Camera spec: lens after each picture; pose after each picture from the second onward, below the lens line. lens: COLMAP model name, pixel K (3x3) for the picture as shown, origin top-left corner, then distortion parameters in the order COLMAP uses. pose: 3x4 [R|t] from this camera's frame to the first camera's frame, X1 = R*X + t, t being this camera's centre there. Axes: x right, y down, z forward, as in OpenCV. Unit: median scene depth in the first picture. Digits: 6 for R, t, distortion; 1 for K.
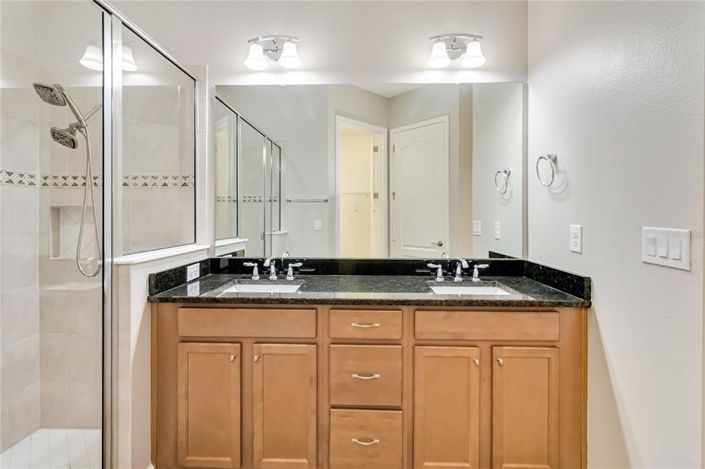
lens RADIAL K [[326.1, 0, 354.8], [0, 326.1, 219.2], [0, 0, 1]] dist [0.002124, -0.000153]
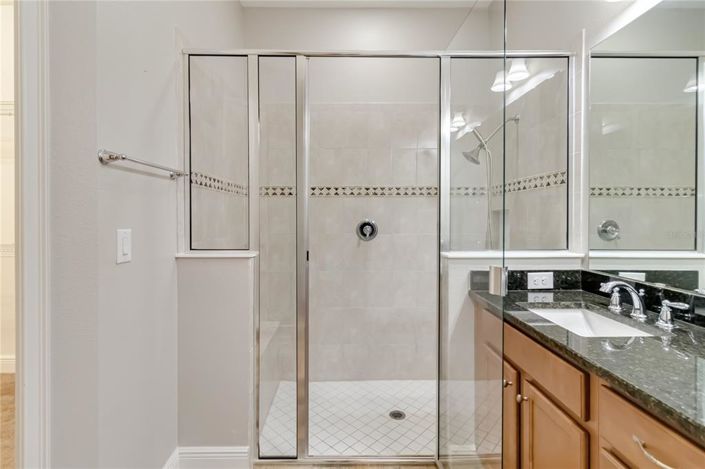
lens RADIAL K [[325.5, 0, 352.5], [0, 325.5, 227.4], [0, 0, 1]] dist [0.001067, 0.000088]
pose [[0.049165, 0.026439, -0.998441, 0.334645], [-0.005754, 0.999640, 0.026188, -0.003524], [0.998774, 0.004458, 0.049299, 0.404144]]
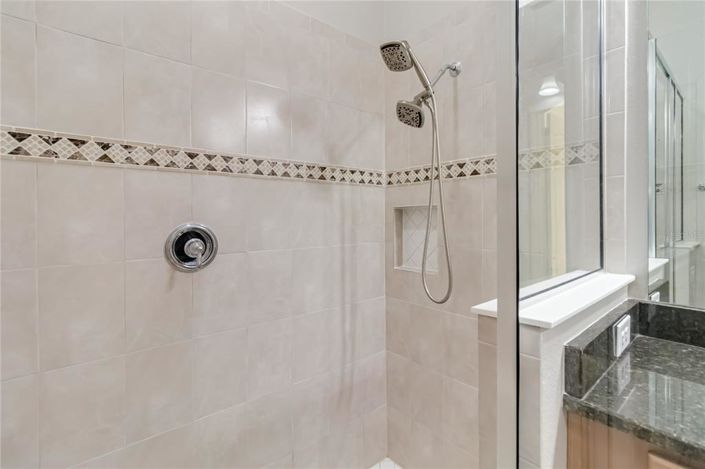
lens RADIAL K [[326.1, 0, 354.8], [0, 326.1, 219.2], [0, 0, 1]] dist [0.002124, -0.000153]
pose [[0.657925, -0.004317, -0.753071, -0.359712], [0.004144, 0.999989, -0.002112, -0.007524], [0.753072, -0.001731, 0.657936, 0.361234]]
